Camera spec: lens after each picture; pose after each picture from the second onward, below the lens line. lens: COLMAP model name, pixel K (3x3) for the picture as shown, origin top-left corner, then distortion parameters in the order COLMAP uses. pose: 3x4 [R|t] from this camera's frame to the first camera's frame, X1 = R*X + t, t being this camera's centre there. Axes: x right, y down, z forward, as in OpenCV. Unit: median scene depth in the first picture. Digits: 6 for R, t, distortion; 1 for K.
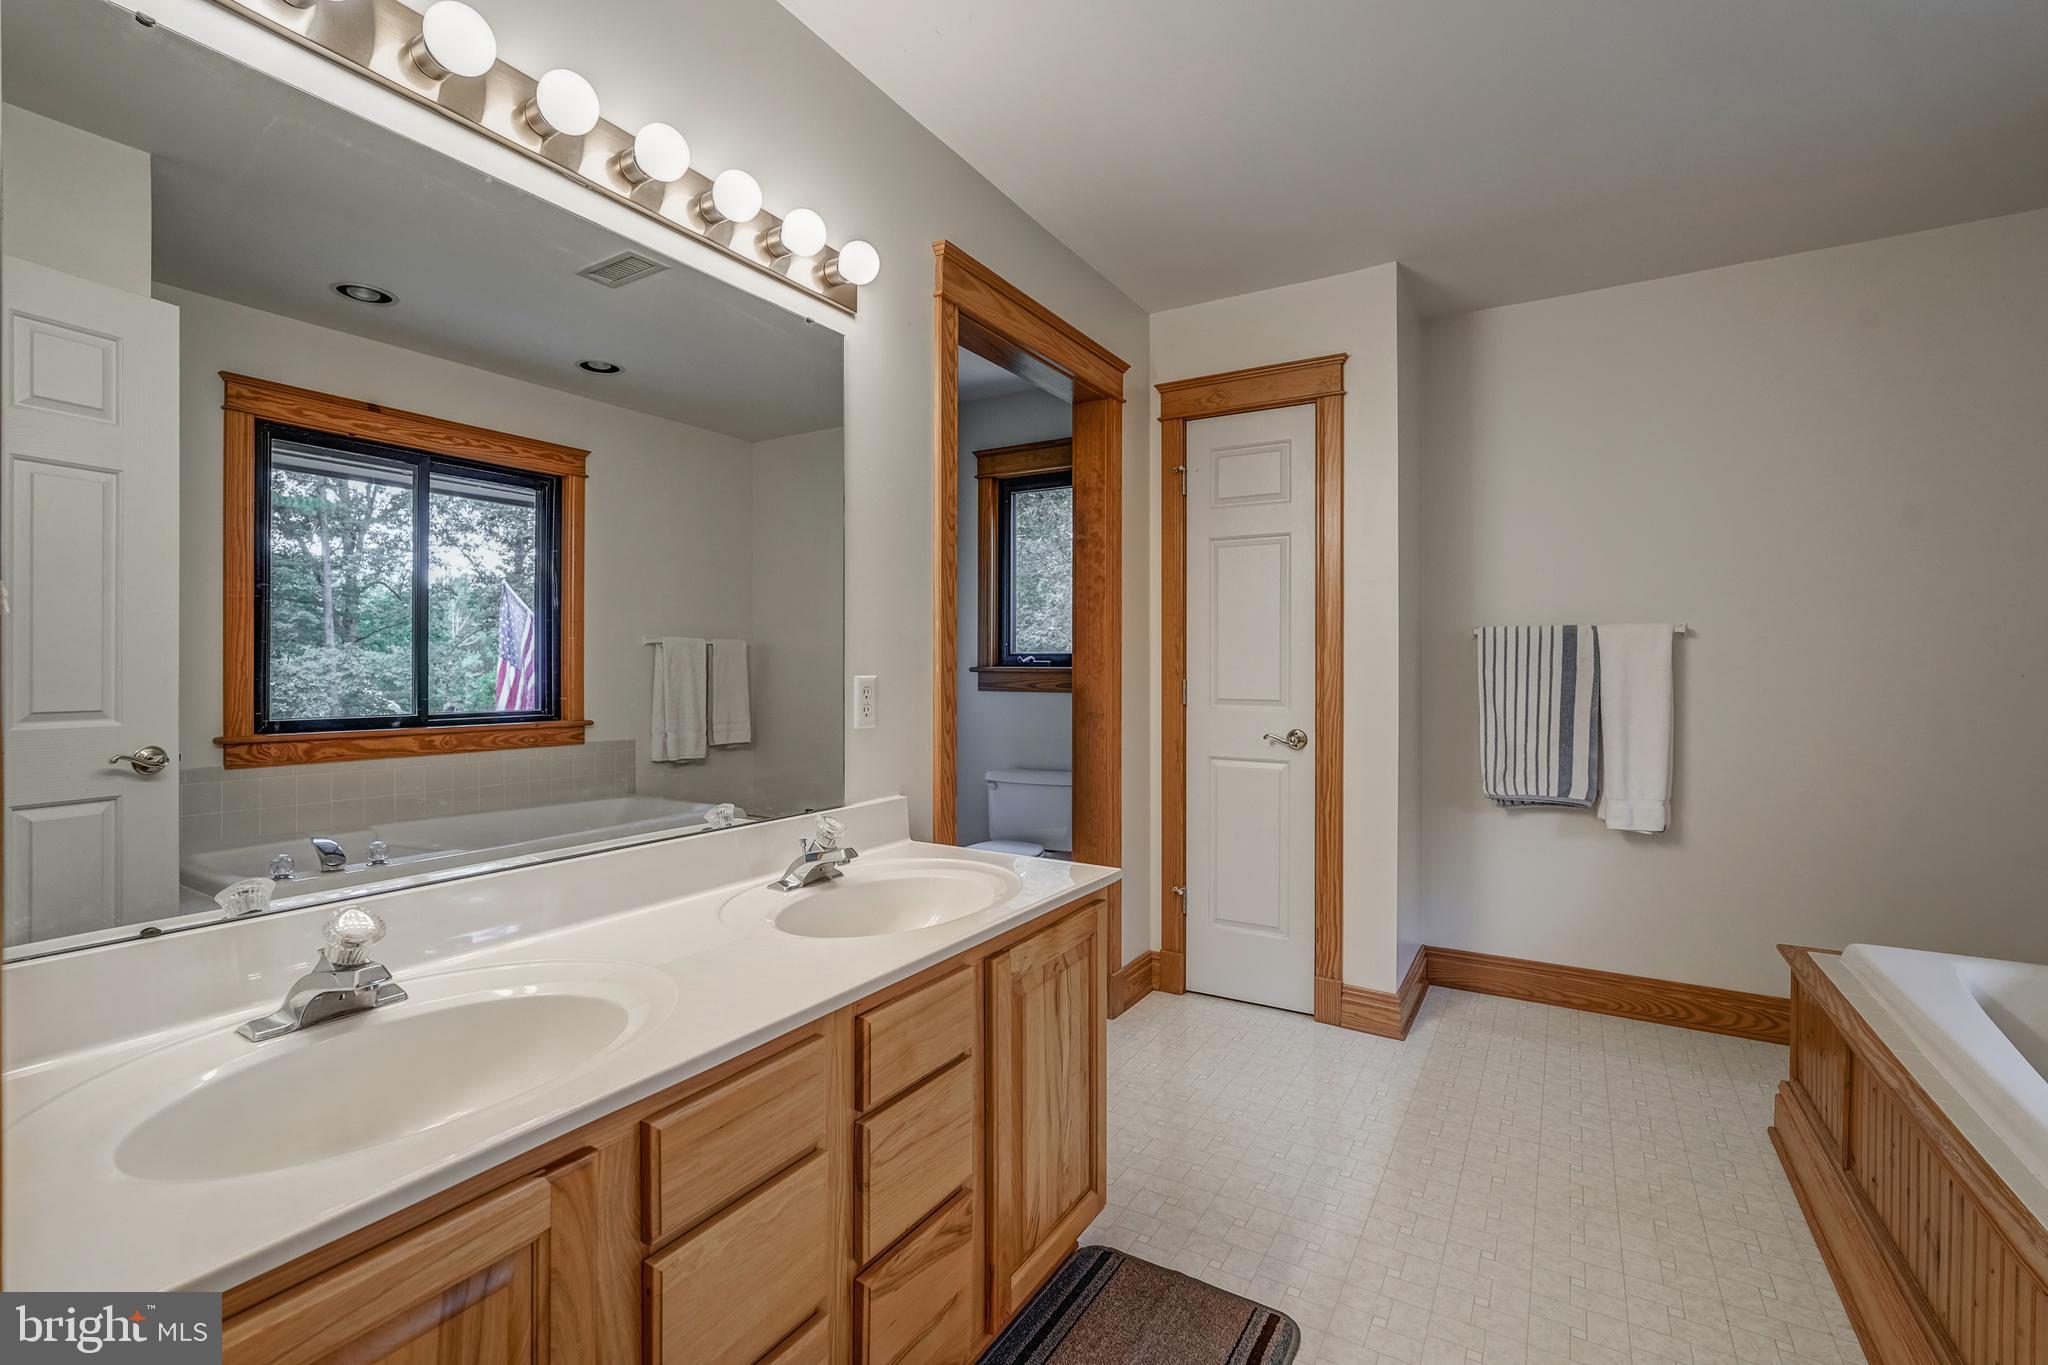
lens RADIAL K [[901.9, 0, 1023.7], [0, 901.9, 669.5], [0, 0, 1]] dist [-0.019316, 0.008677]
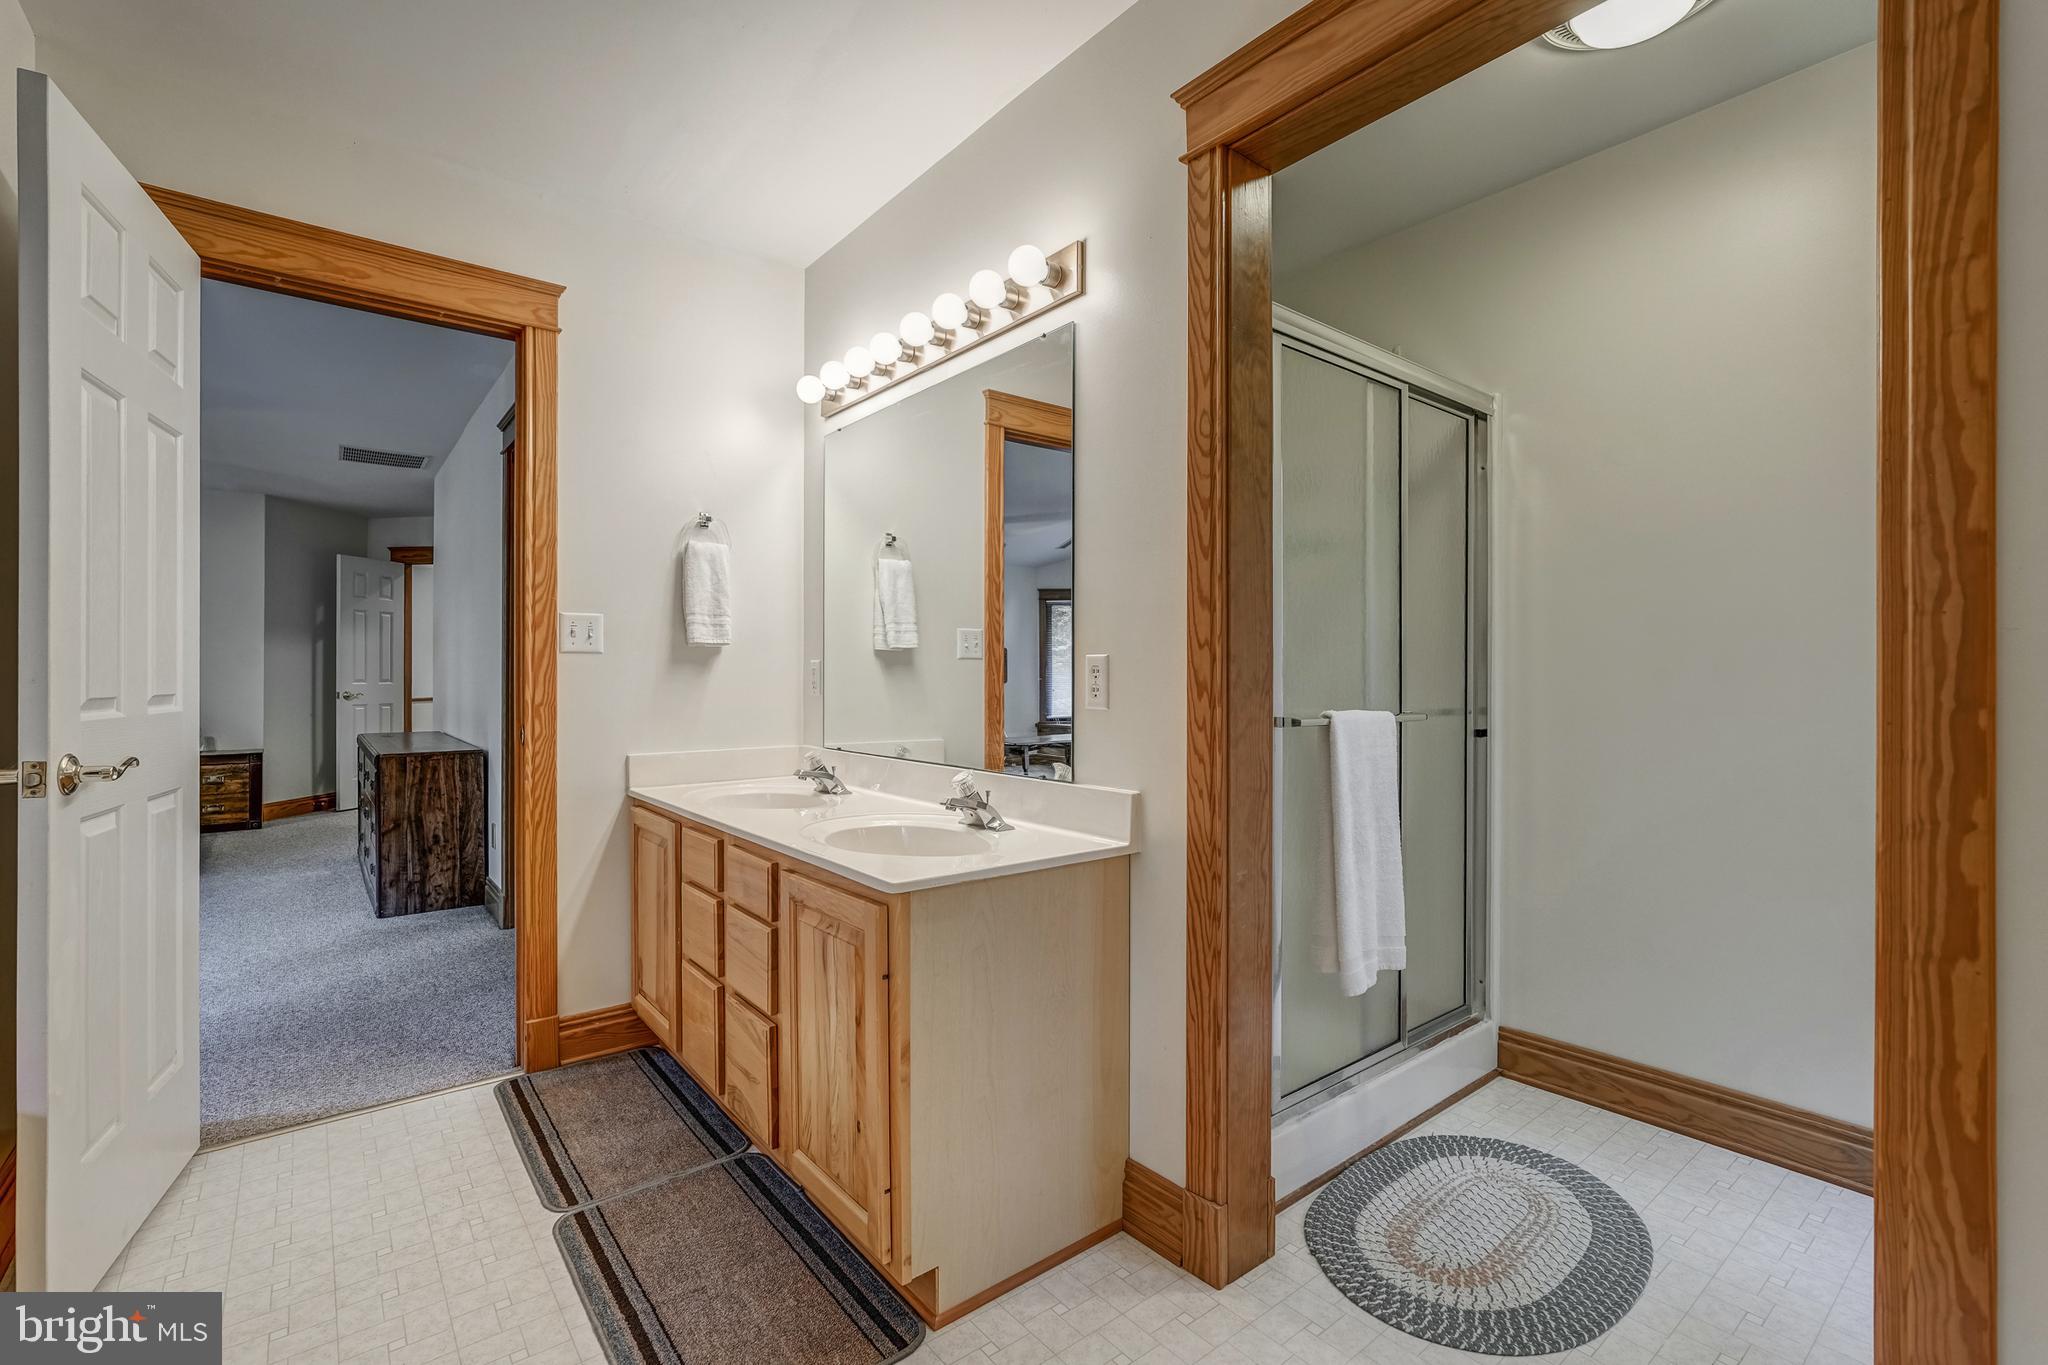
lens RADIAL K [[893.1, 0, 1012.7], [0, 893.1, 675.0], [0, 0, 1]] dist [-0.003080, -0.000217]
pose [[-0.347597, 0.000639, -0.937644, 0.503101], [-0.006126, 0.999977, 0.002953, 0.018187], [0.937624, 0.006771, -0.347585, 0.836112]]
